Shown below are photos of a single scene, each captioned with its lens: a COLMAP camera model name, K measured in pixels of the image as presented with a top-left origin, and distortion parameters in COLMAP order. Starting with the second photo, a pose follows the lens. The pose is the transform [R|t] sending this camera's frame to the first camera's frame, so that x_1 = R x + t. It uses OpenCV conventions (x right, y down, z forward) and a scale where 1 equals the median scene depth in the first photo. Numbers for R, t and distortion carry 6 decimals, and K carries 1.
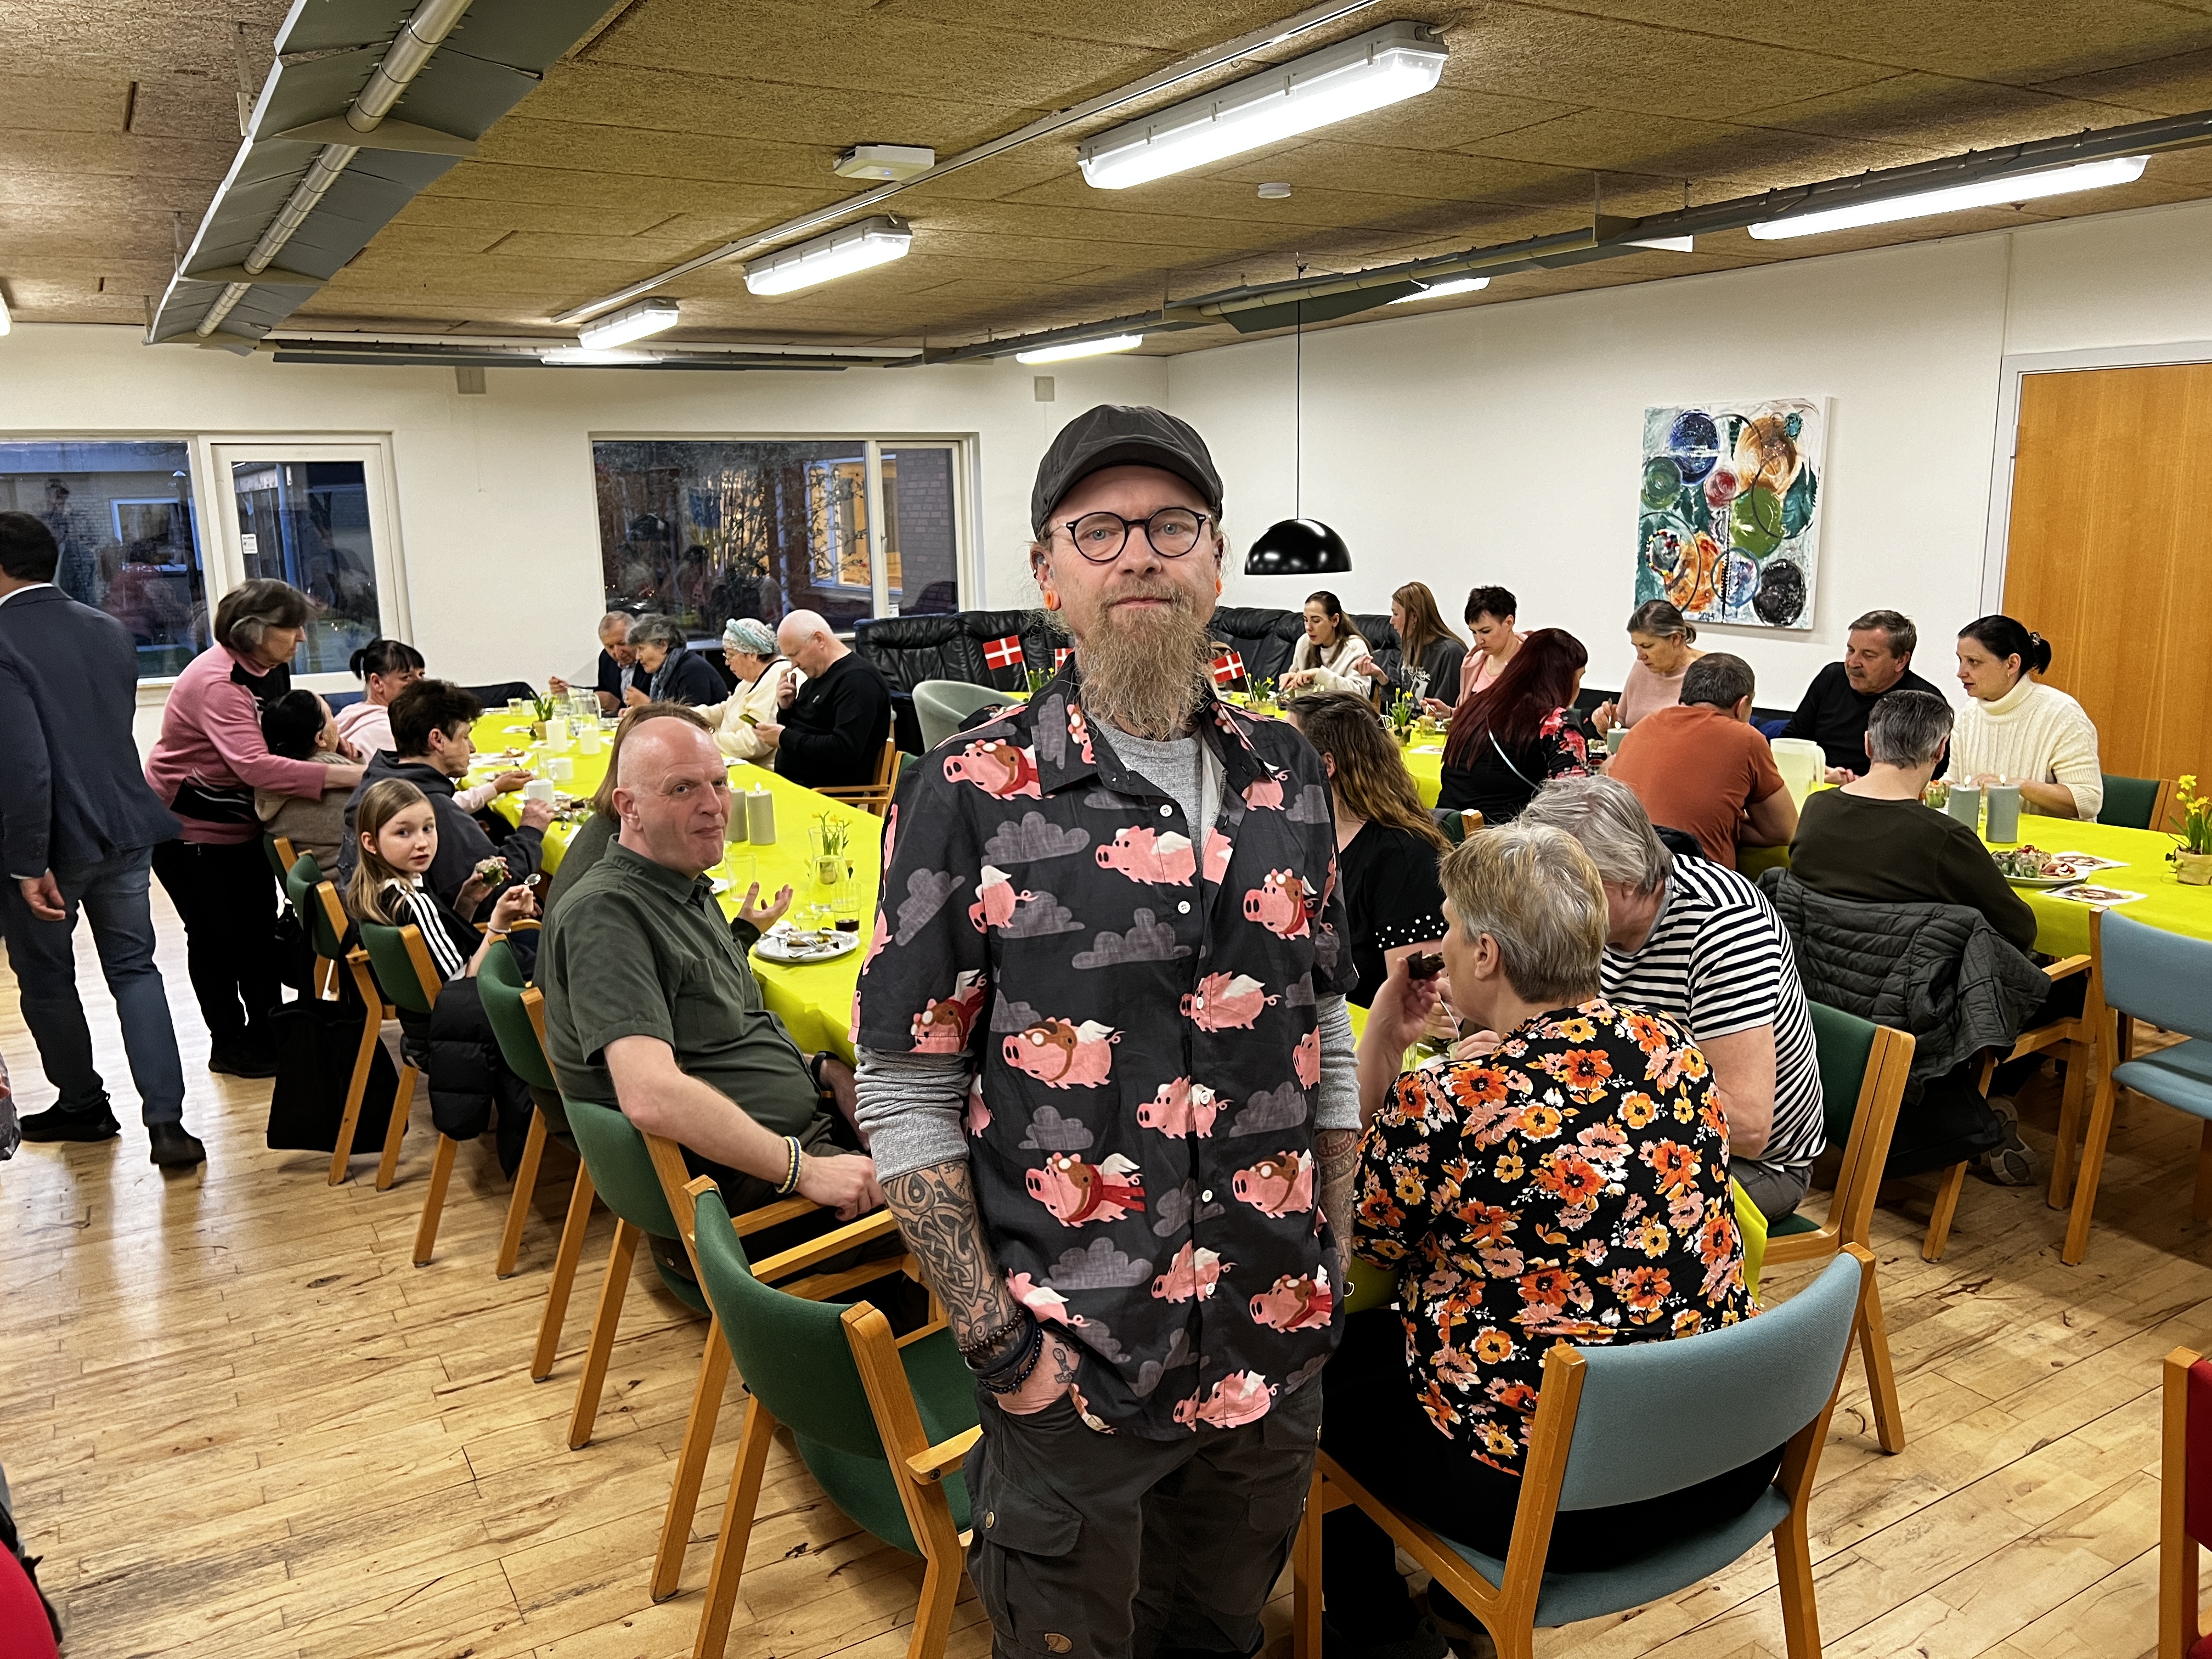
lens RADIAL K [[1667.1, 0, 1108.3], [0, 1667.1, 831.3], [0, 0, 1]] dist [0.007885, -0.012985]
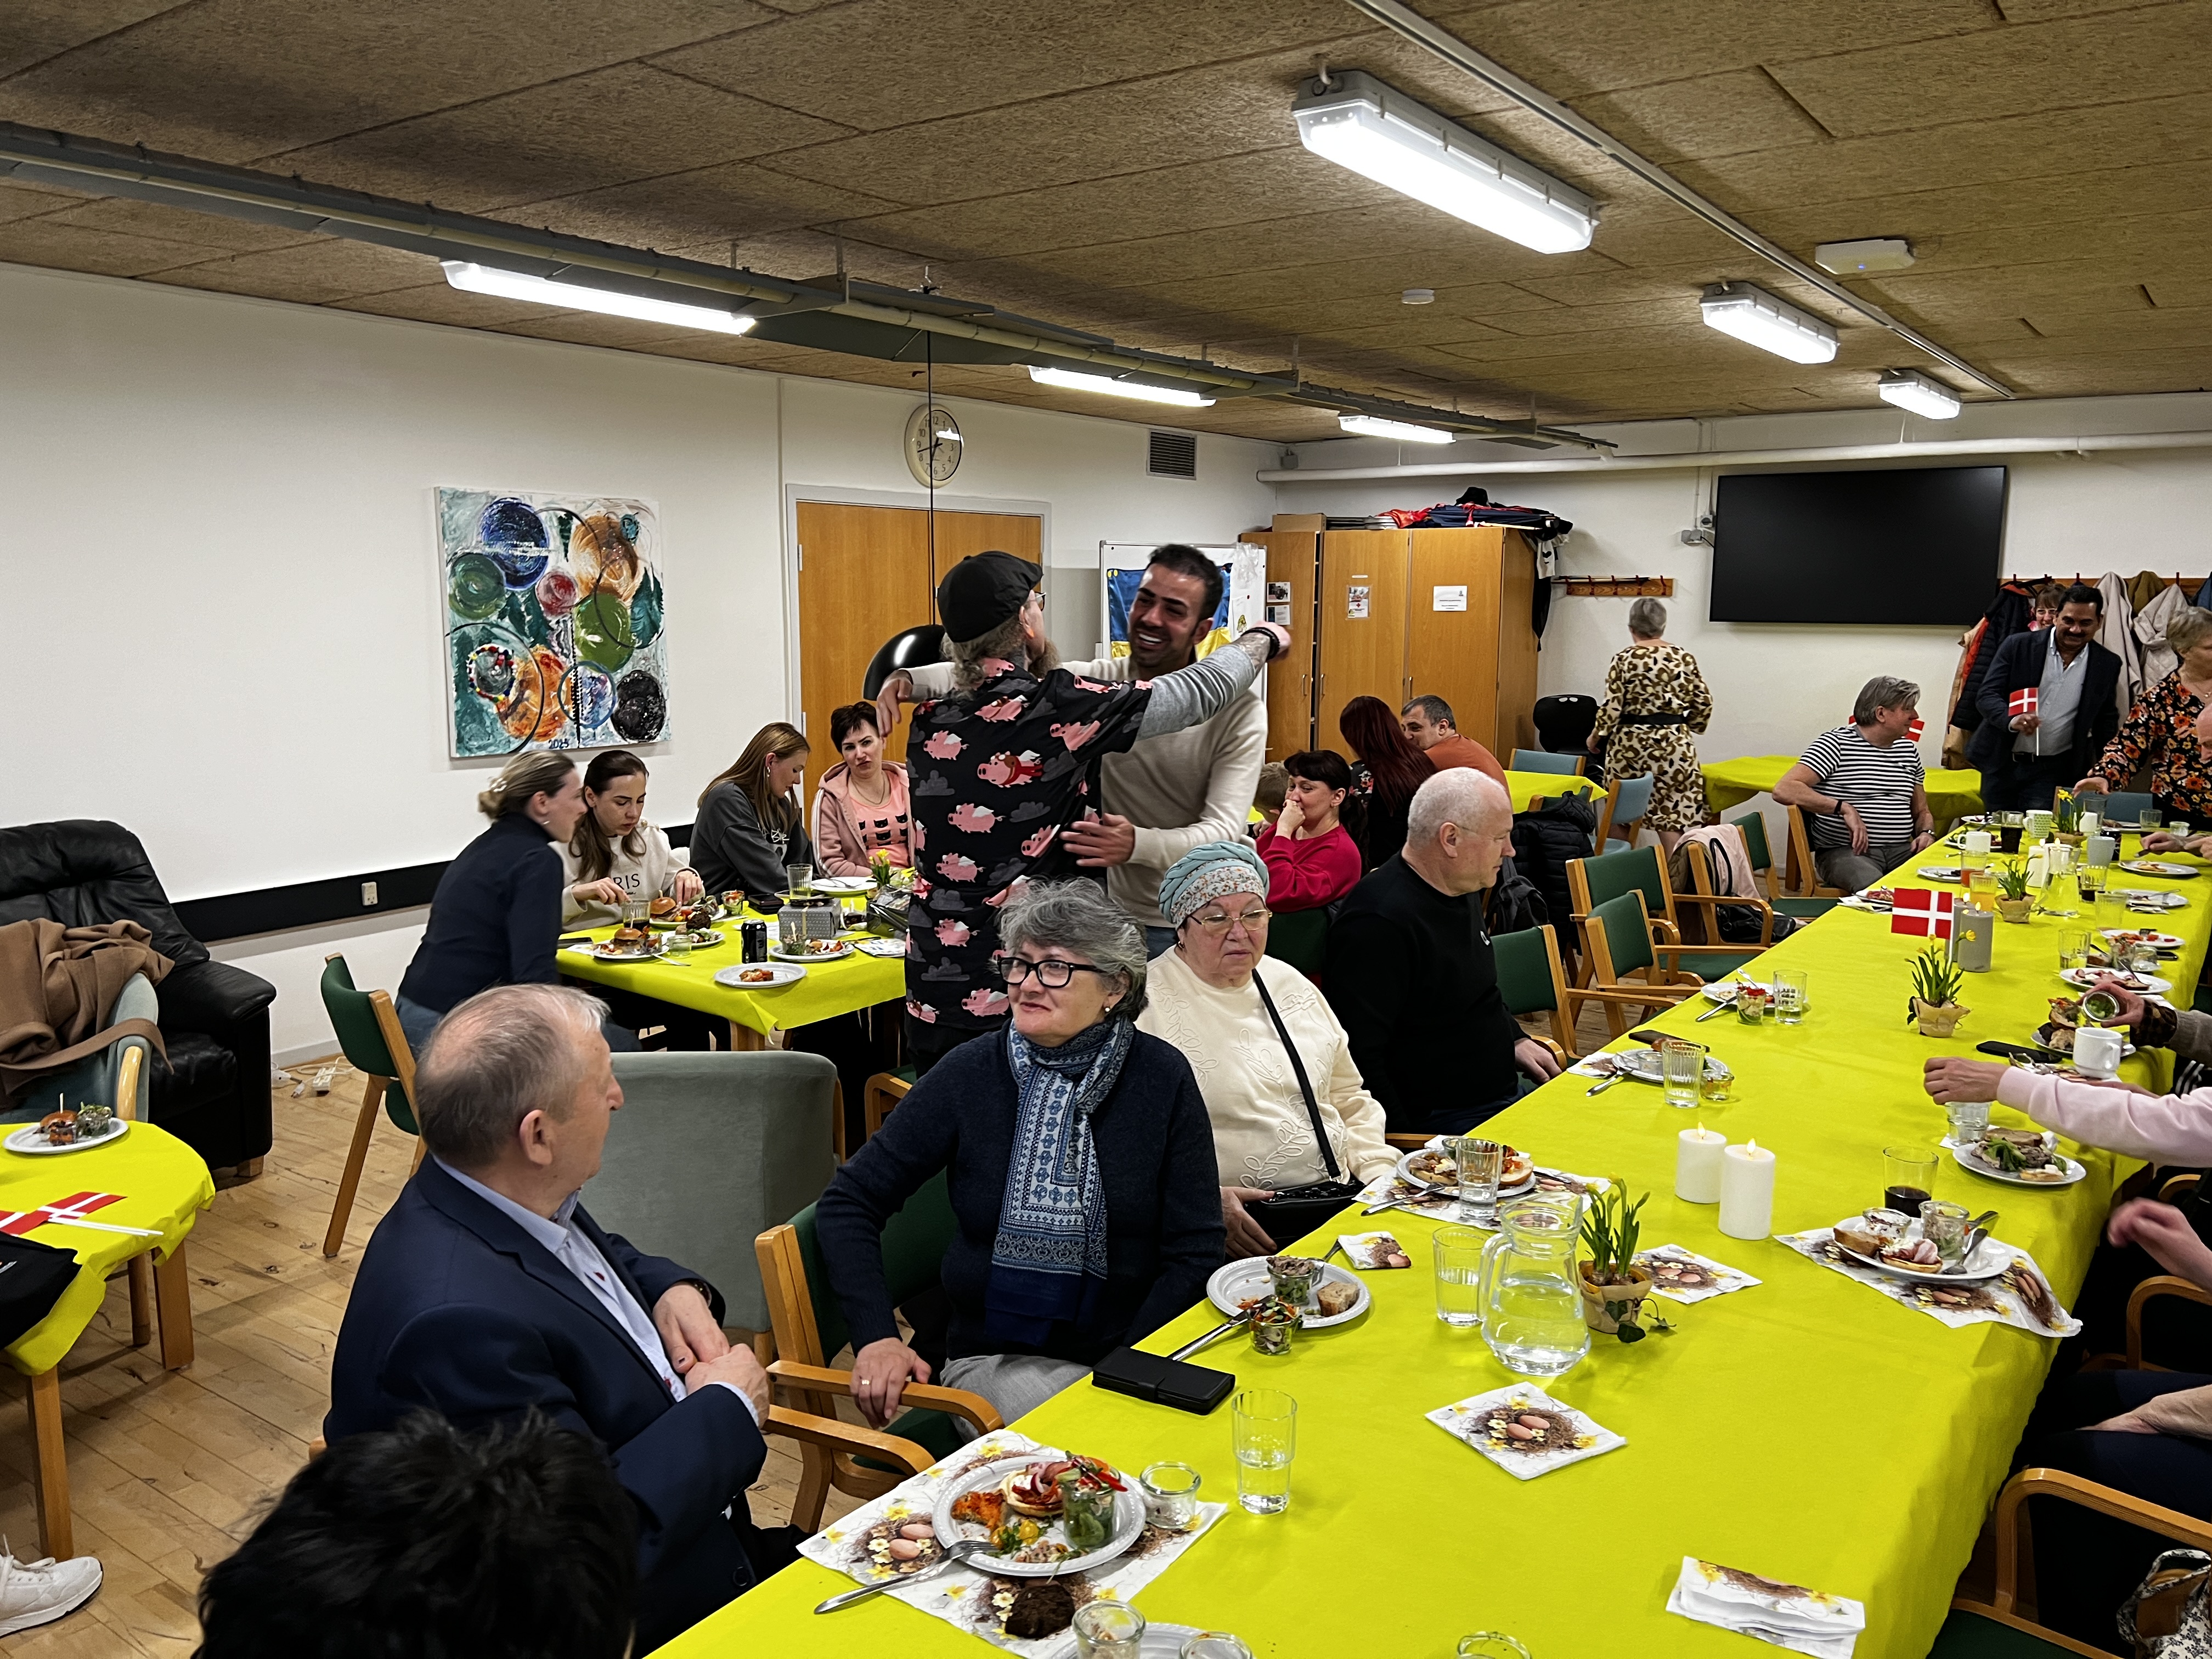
lens RADIAL K [[1667.1, 0, 1101.1], [0, 1667.1, 867.9], [0, 0, 1]] dist [0.007885, -0.012985]
pose [[-0.389807, -0.133876, 0.911114, -0.542266], [0.189175, 0.956635, 0.221500, -0.209417], [-0.901257, 0.258702, -0.347577, 1.090662]]
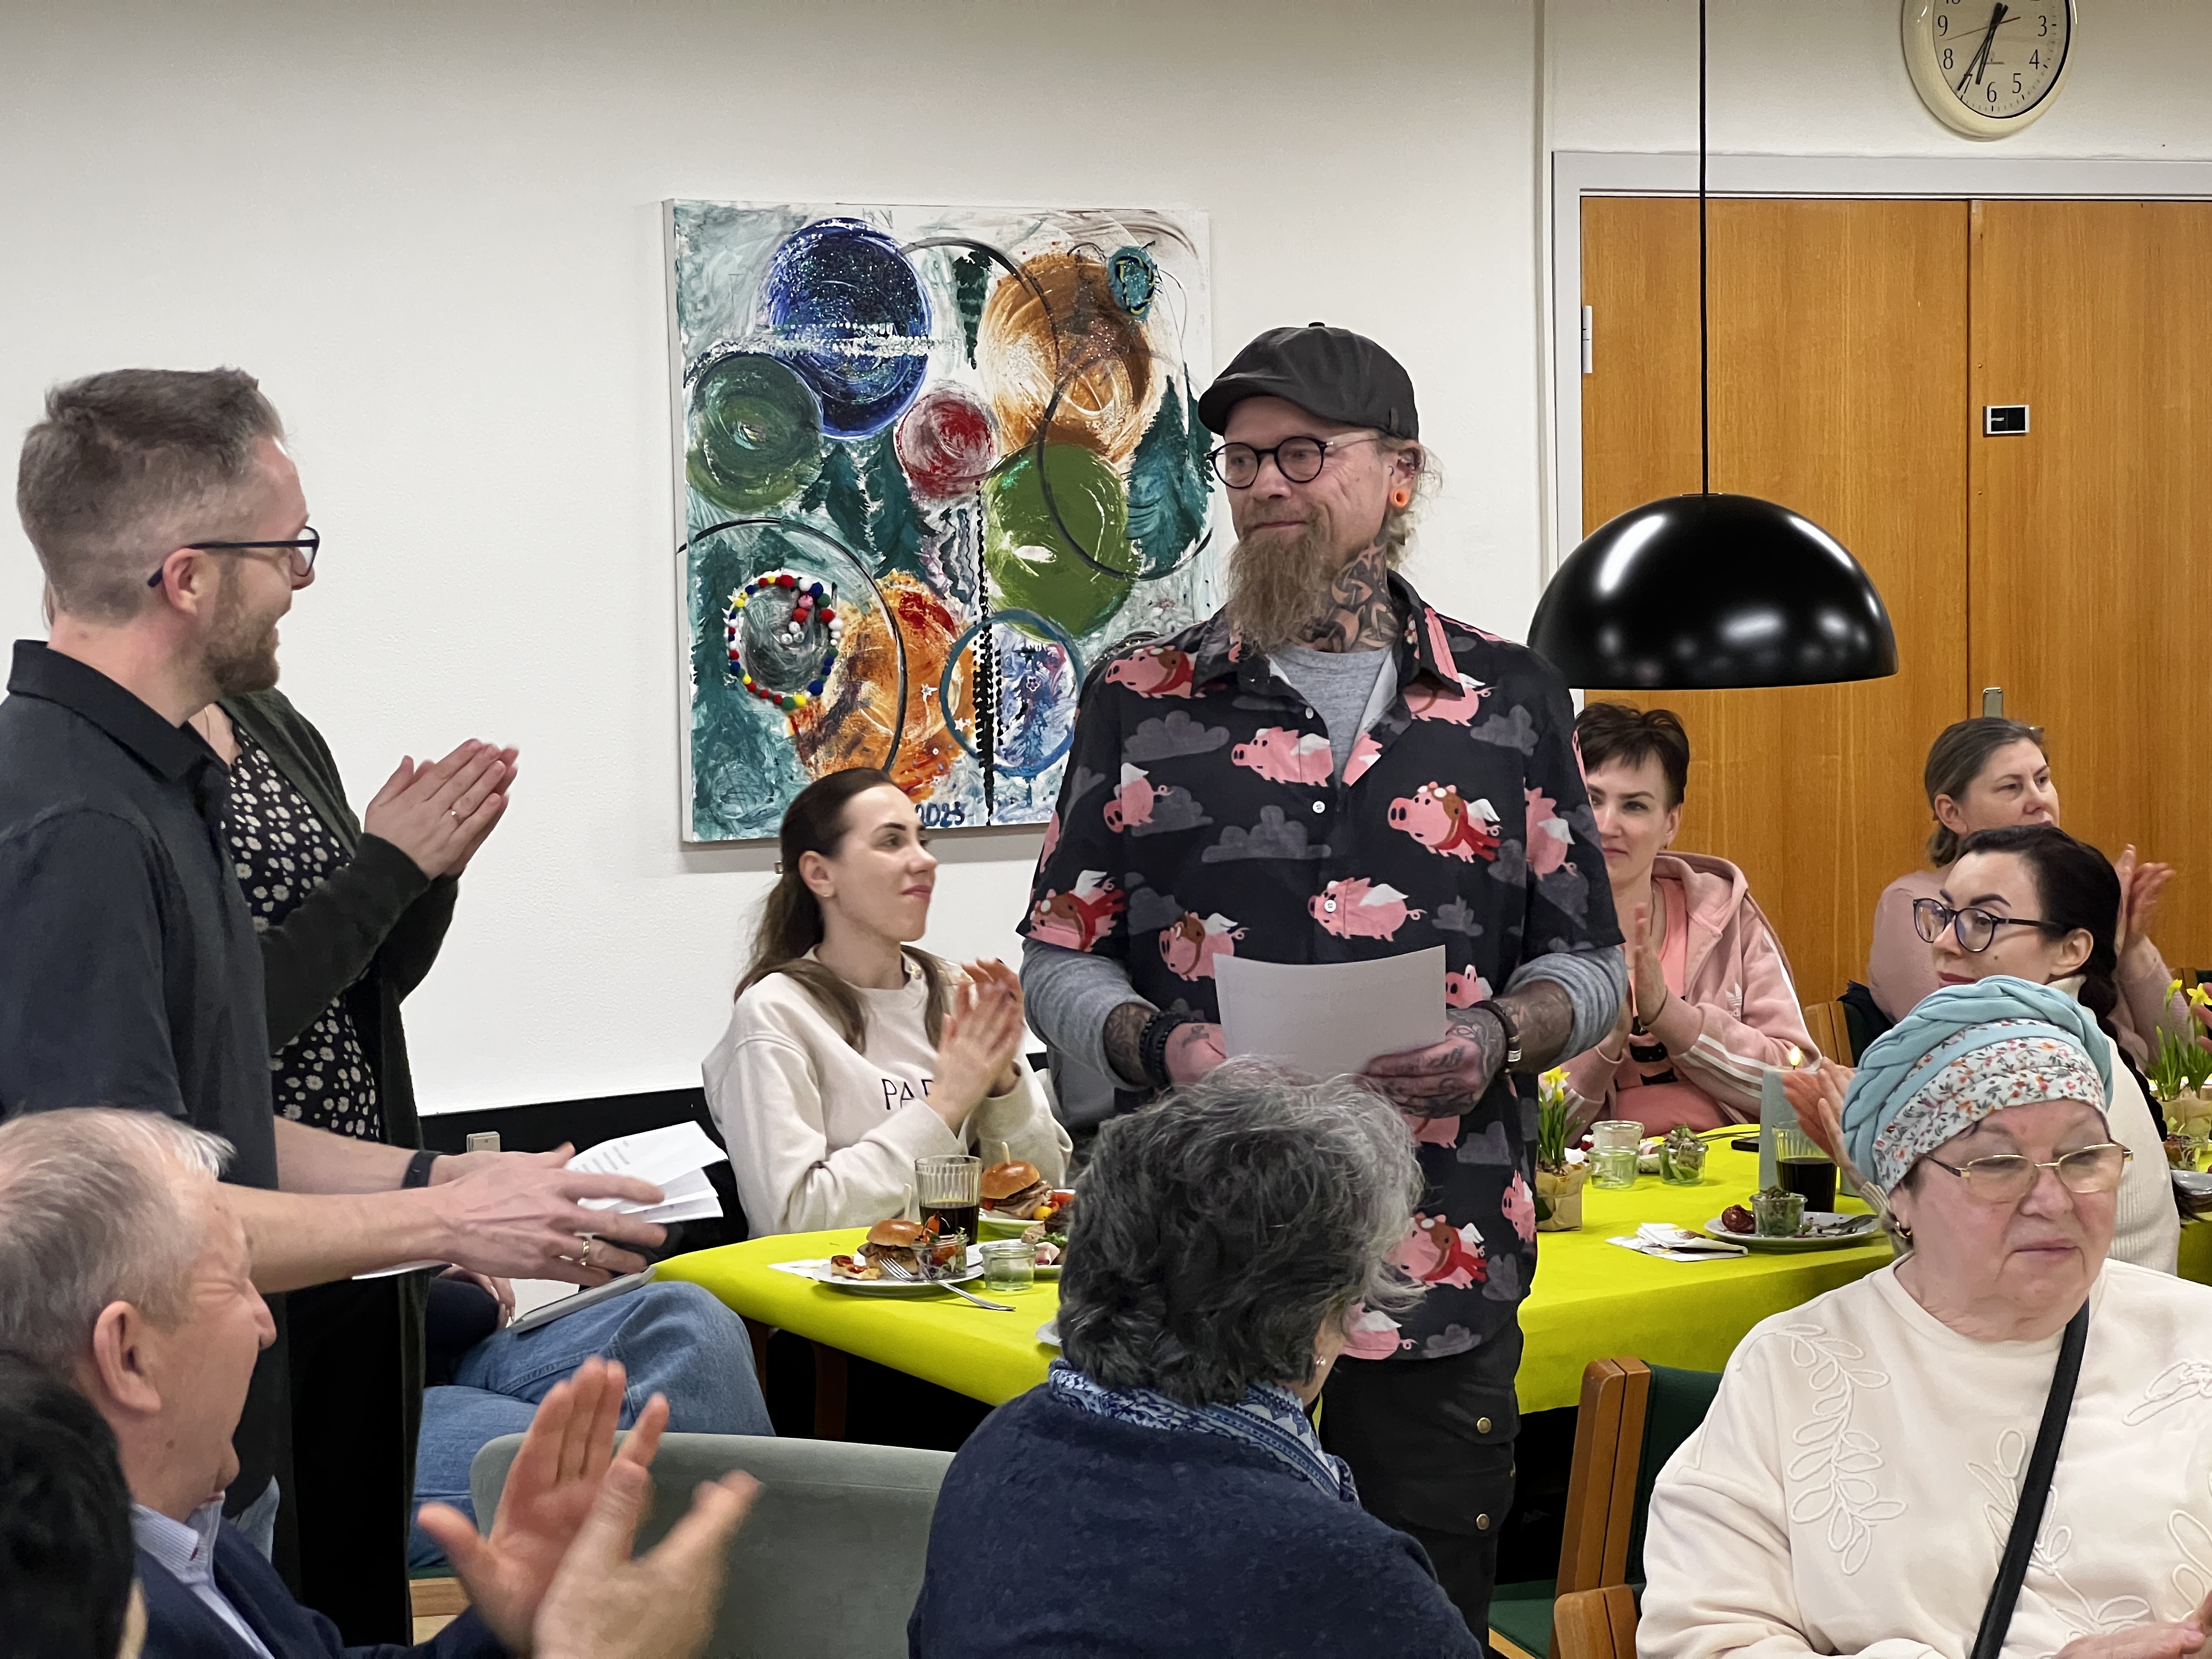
lens RADIAL K [[5012.1, 0, 1105.7], [0, 5012.1, 832.8], [0, 0, 1]] dist [0.082204, 0.000000]
pose [[-0.044670, -0.056461, 0.997405, -0.687005], [0.221242, 0.973051, 0.064991, -0.189171], [-0.974195, 0.223571, -0.030975, 1.025947]]
